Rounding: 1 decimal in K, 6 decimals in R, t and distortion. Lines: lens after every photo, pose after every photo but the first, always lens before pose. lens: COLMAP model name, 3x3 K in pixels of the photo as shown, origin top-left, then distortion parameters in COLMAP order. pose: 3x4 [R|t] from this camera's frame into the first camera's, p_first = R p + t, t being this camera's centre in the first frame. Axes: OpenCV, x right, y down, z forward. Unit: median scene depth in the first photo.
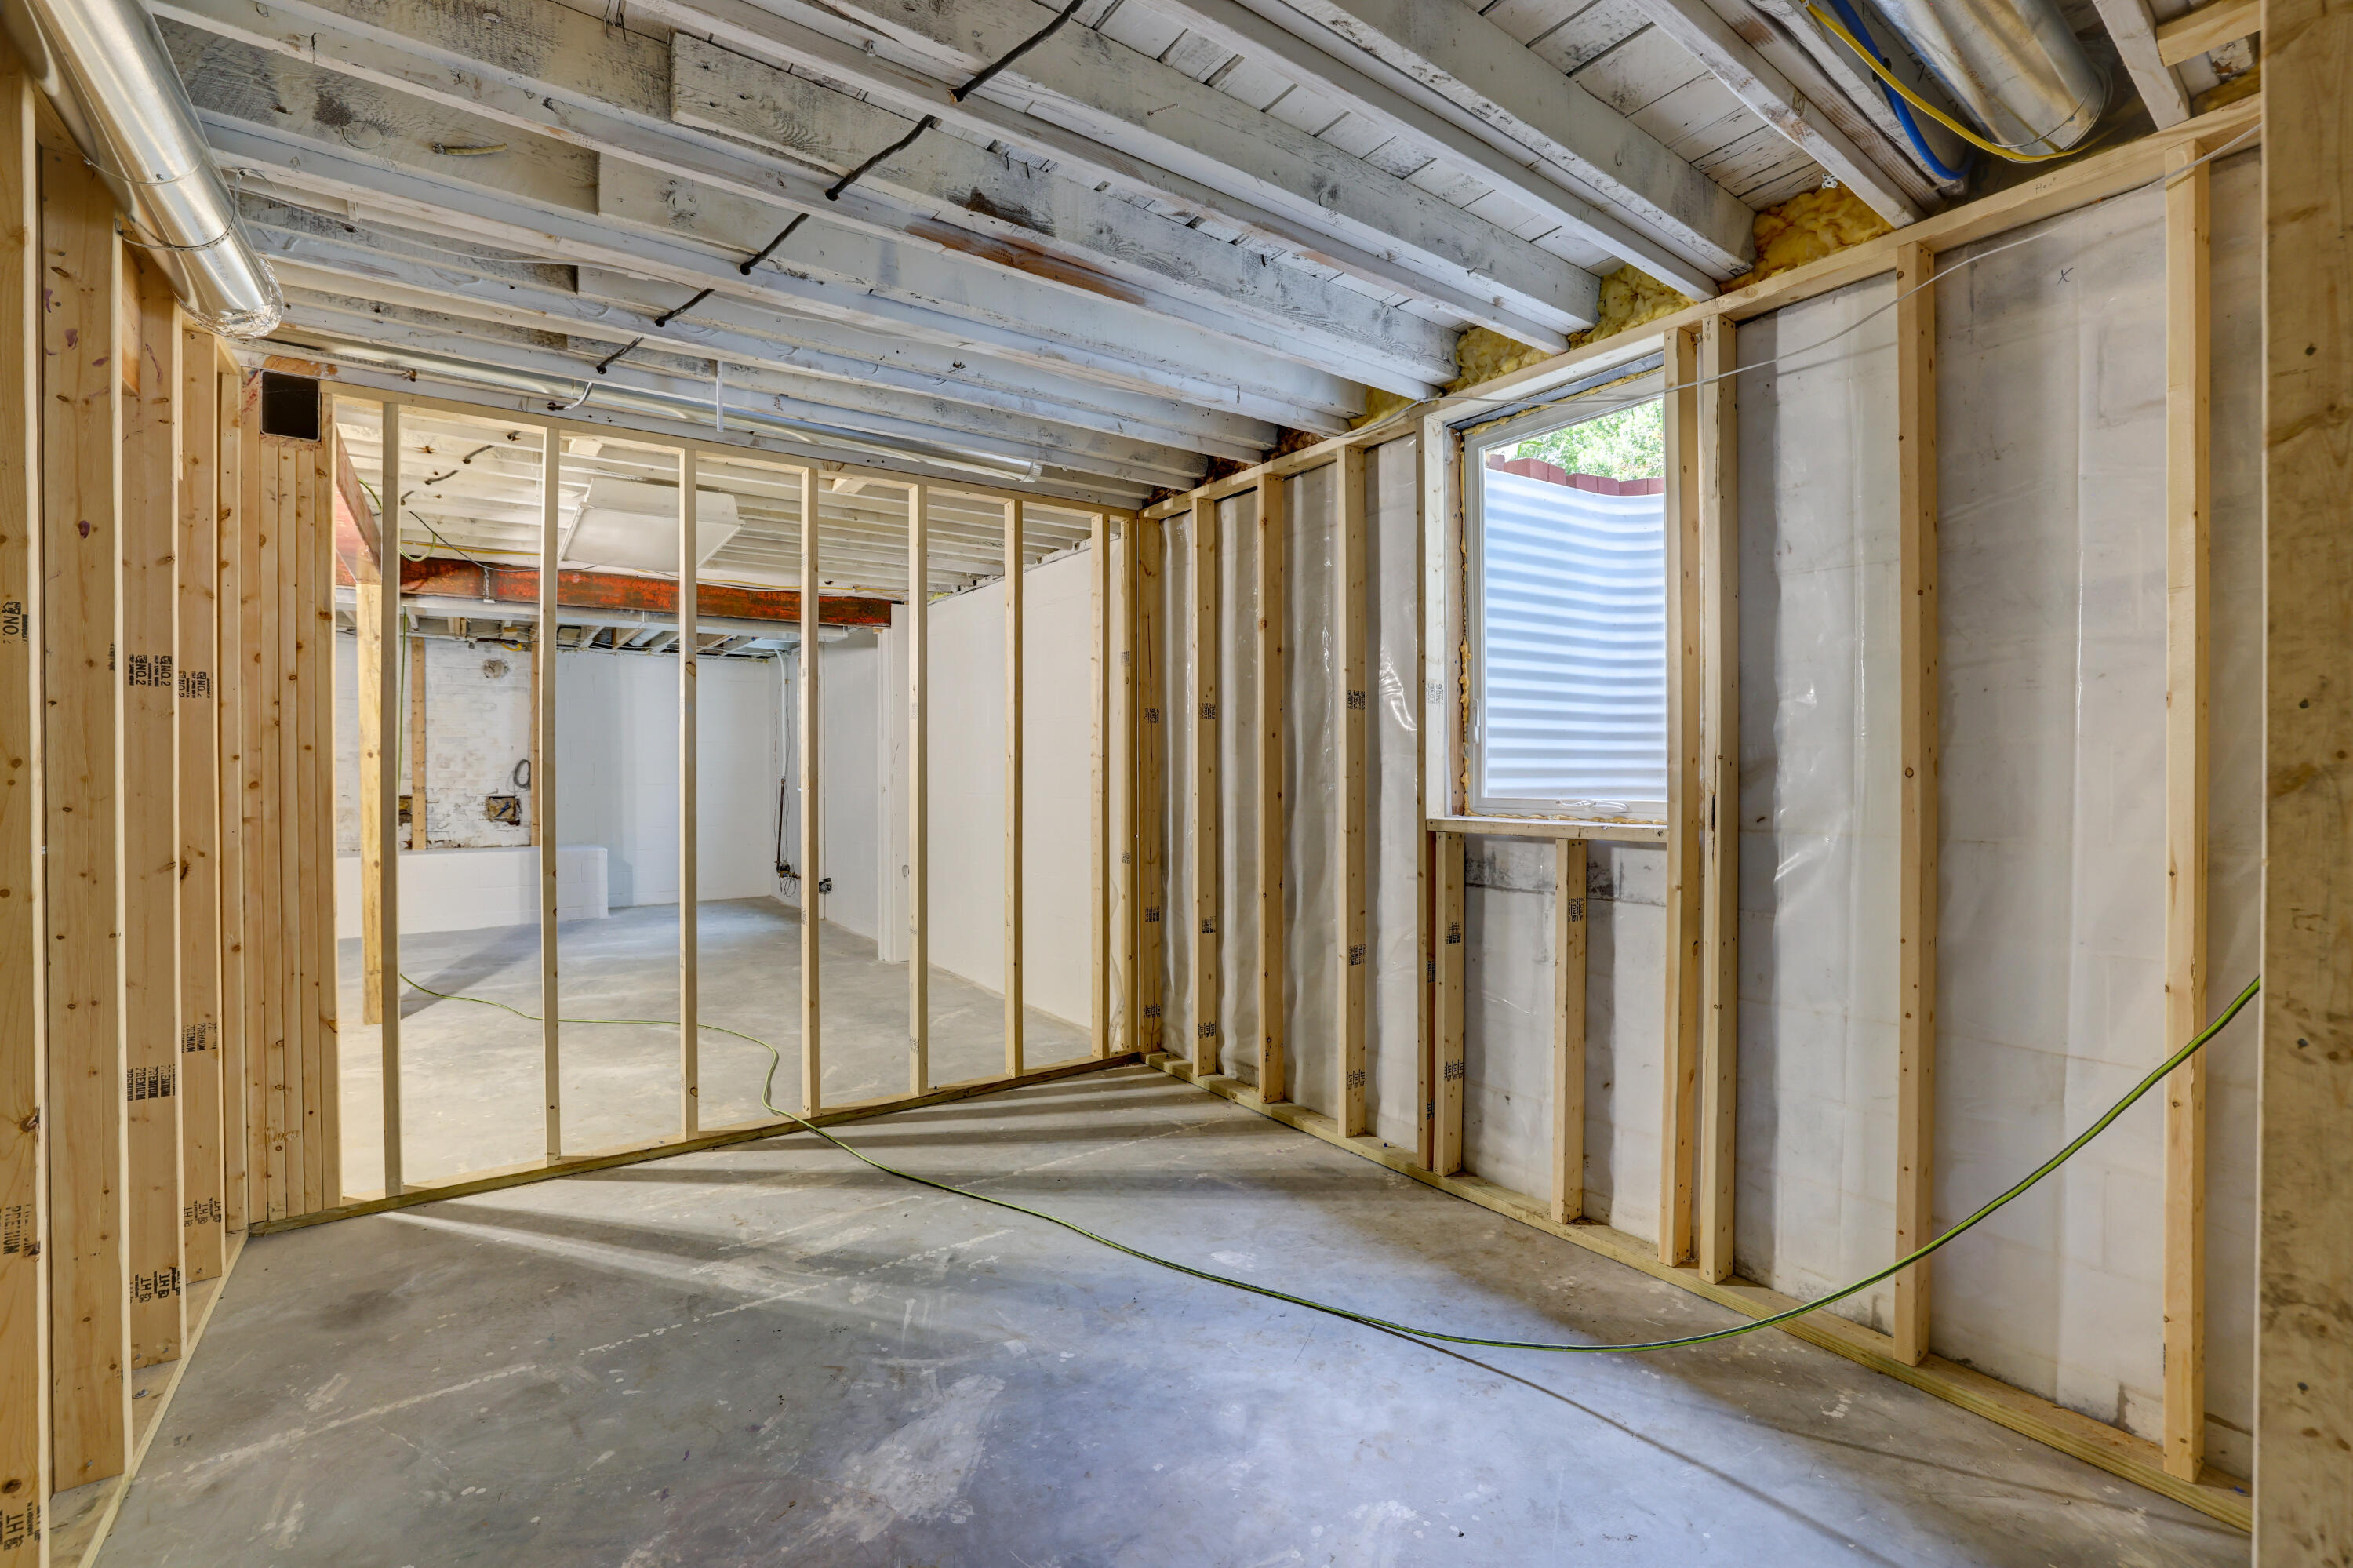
lens RADIAL K [[1002.2, 0, 1179.6], [0, 1002.2, 775.9], [0, 0, 1]] dist [-0.007685, -0.000062]
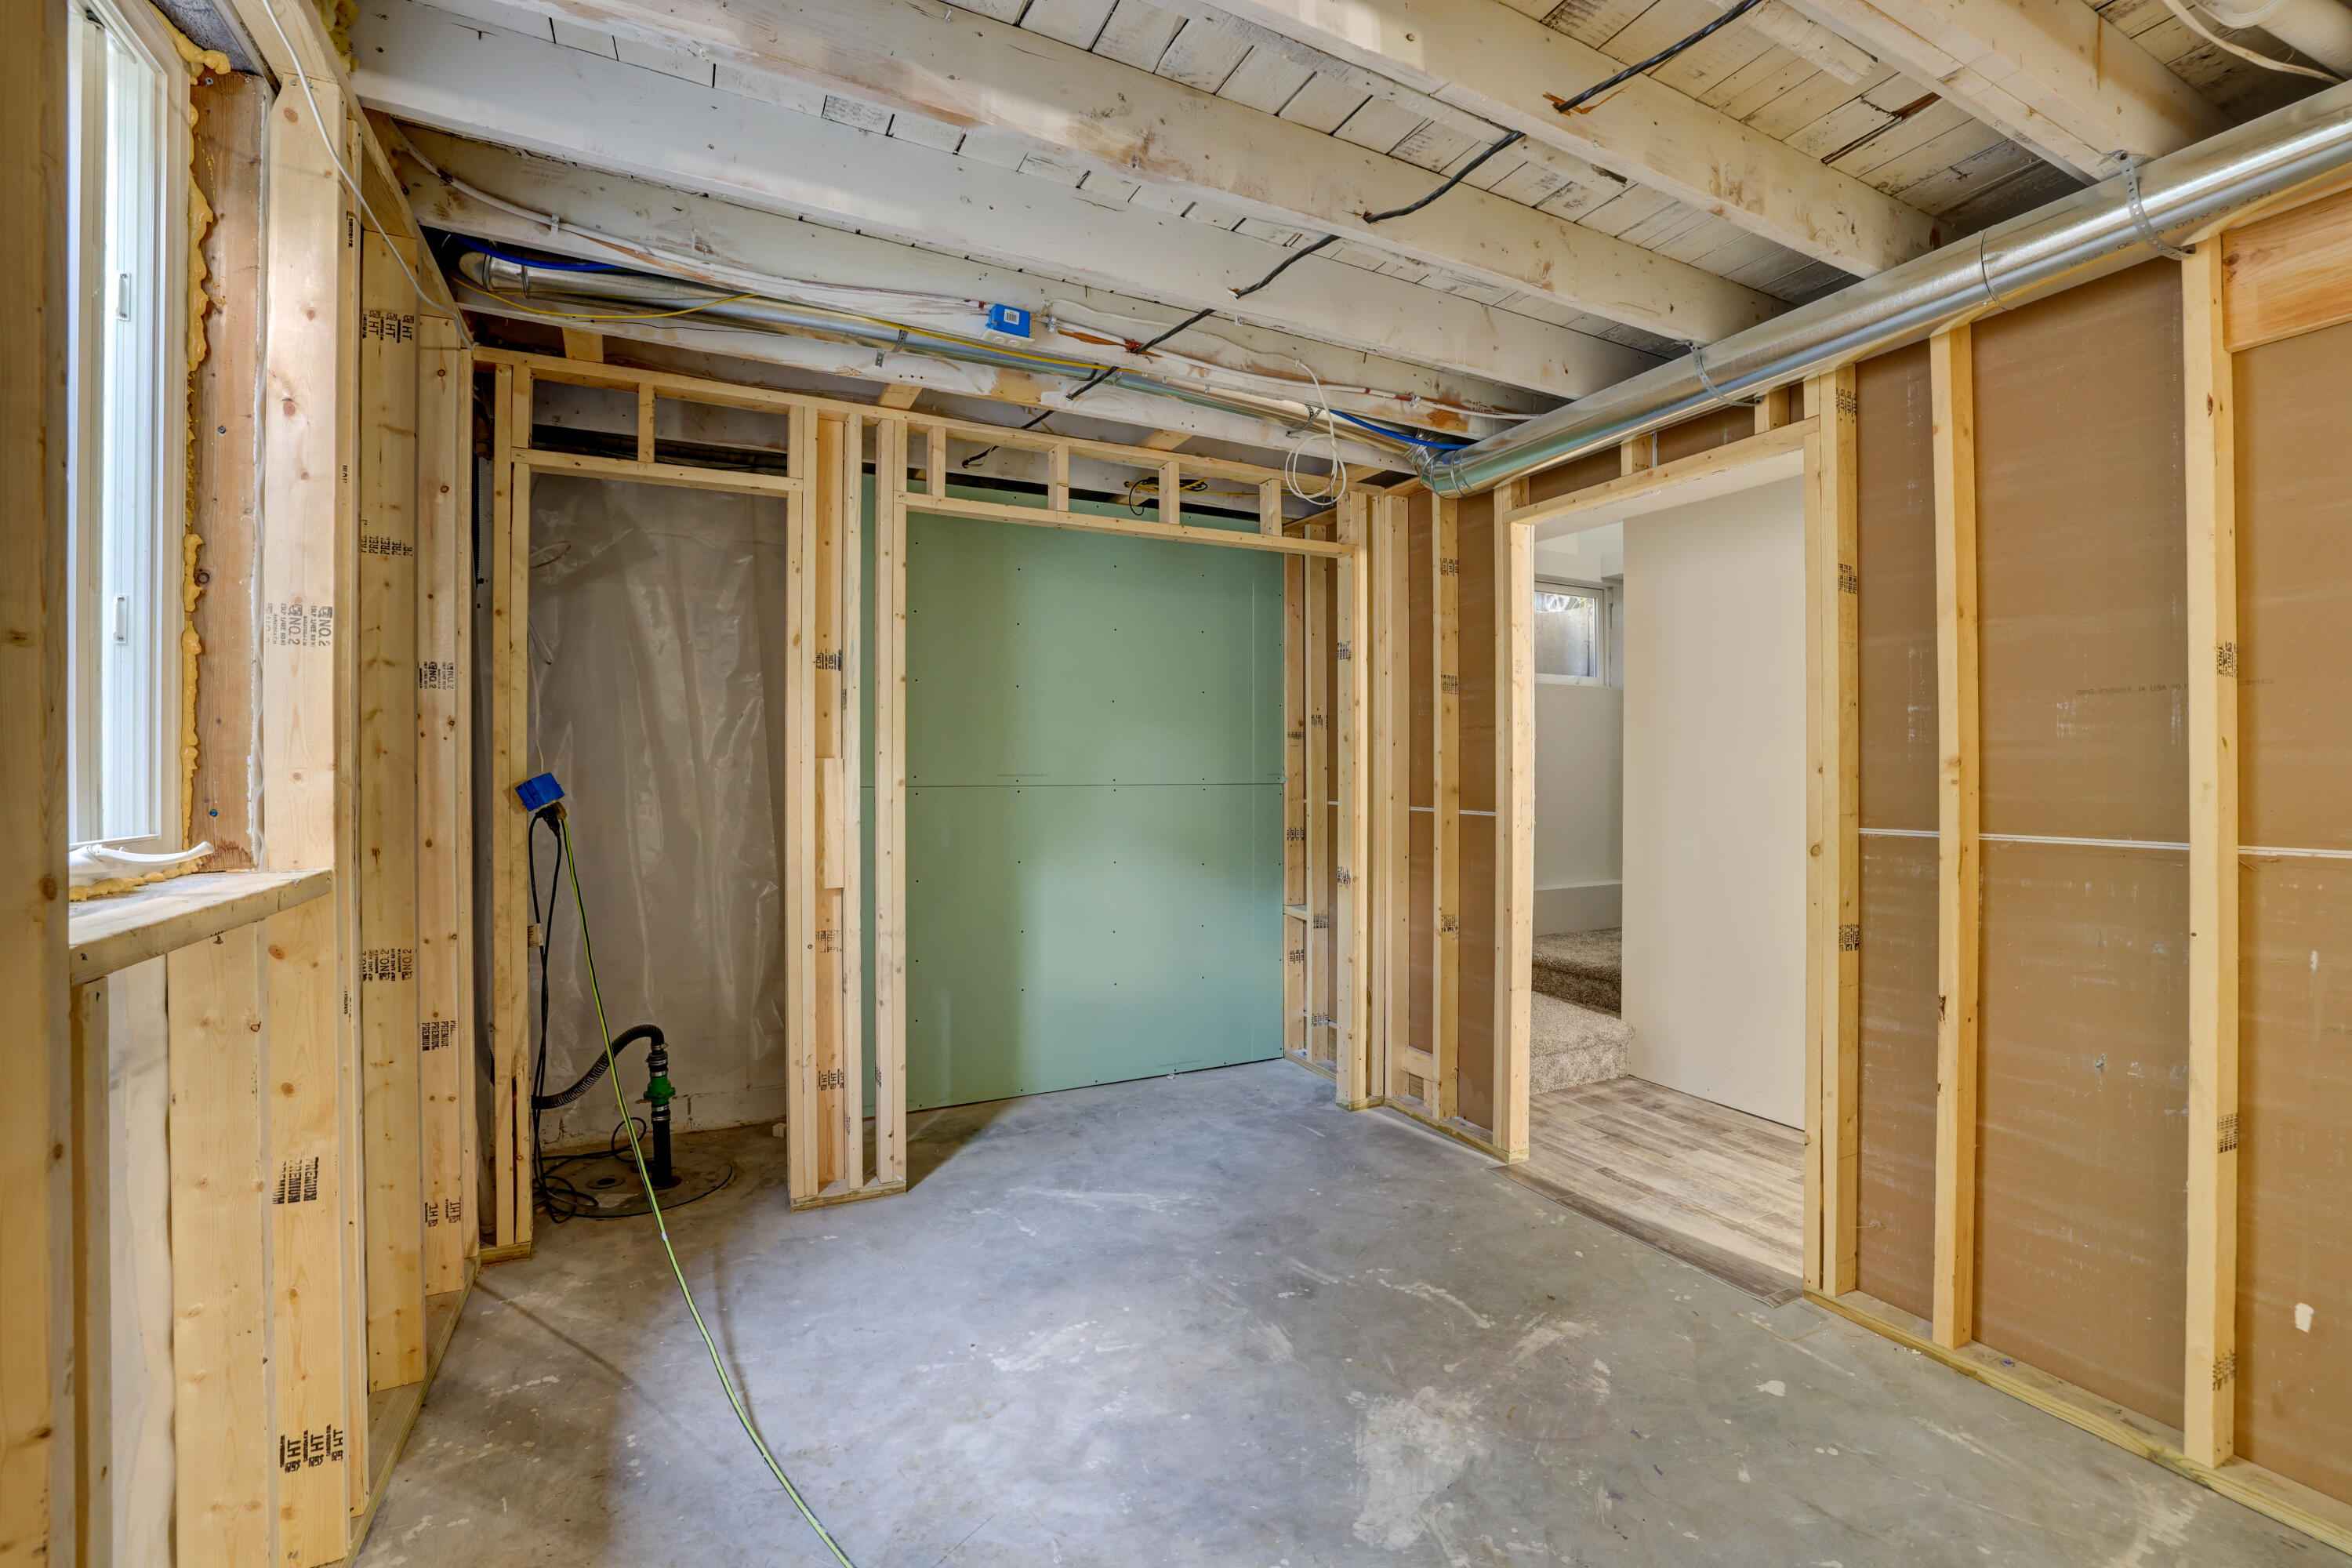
lens RADIAL K [[1001.8, 0, 1189.6], [0, 1001.8, 777.2], [0, 0, 1]] dist [-0.007685, -0.000062]
pose [[-0.988506, -0.000257, 0.151182, -0.182671], [0.001203, 0.999954, 0.009564, -0.012399], [-0.151177, 0.009636, -0.988460, 1.998656]]
